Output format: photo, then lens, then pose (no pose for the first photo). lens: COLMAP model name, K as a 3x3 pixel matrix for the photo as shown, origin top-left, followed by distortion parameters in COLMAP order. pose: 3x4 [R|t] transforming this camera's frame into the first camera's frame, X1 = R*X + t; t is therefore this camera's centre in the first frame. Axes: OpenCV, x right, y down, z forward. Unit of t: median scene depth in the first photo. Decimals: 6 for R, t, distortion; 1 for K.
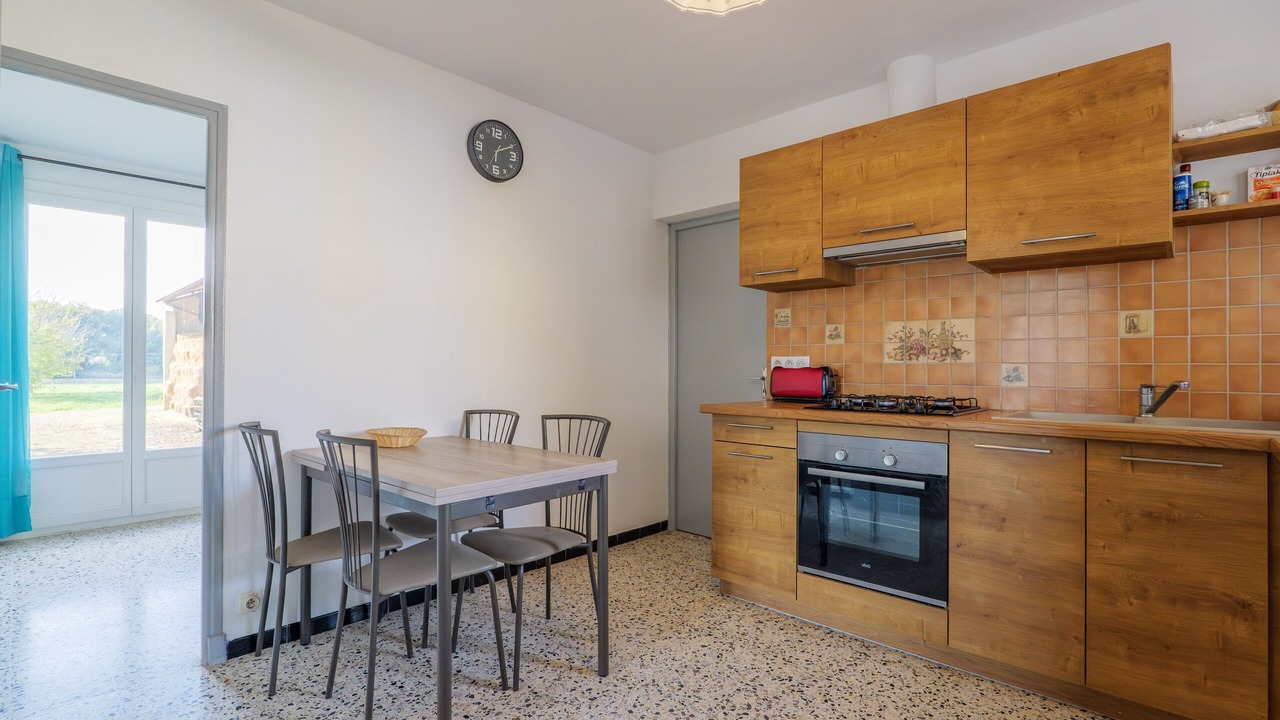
lens RADIAL K [[588.0, 0, 637.8], [0, 588.0, 362.9], [0, 0, 1]] dist [-0.029130, -0.000215]
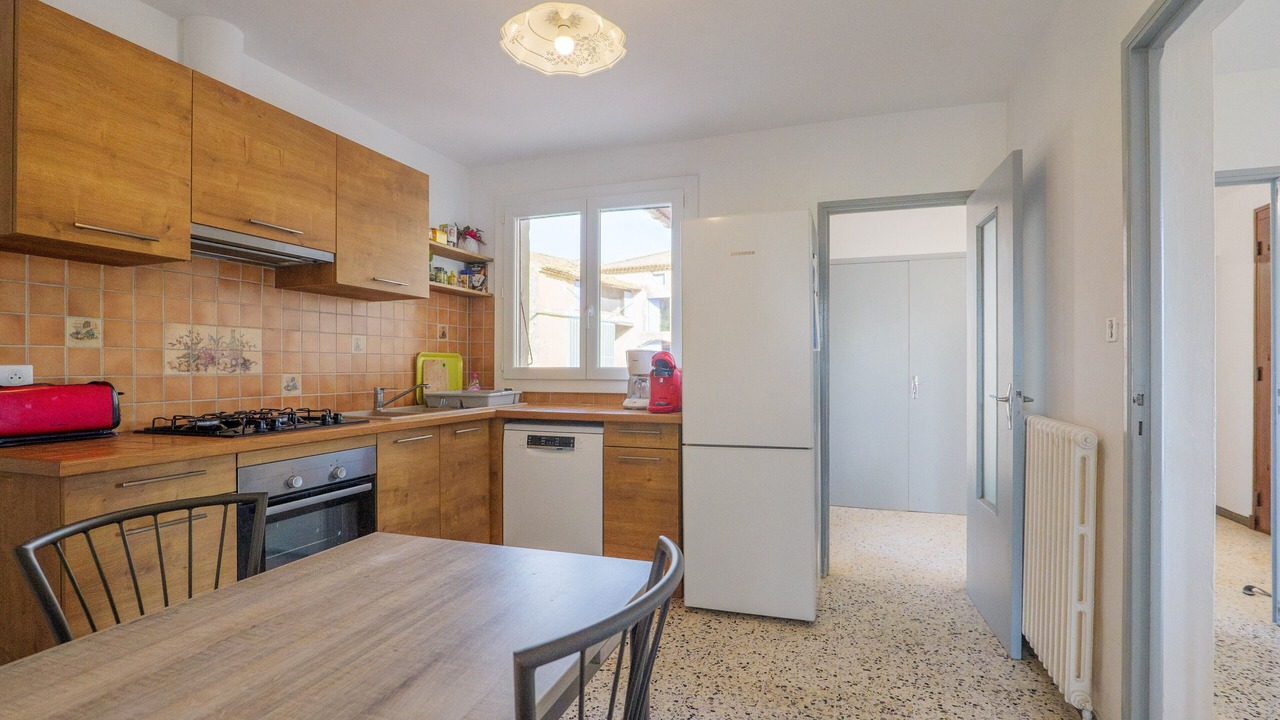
lens RADIAL K [[588.0, 0, 642.3], [0, 588.0, 367.1], [0, 0, 1]] dist [-0.029130, -0.000215]
pose [[-0.402603, -0.004480, 0.915364, -0.578750], [-0.007227, 0.999972, 0.001716, -0.017196], [-0.915346, -0.005924, -0.402624, 0.769970]]
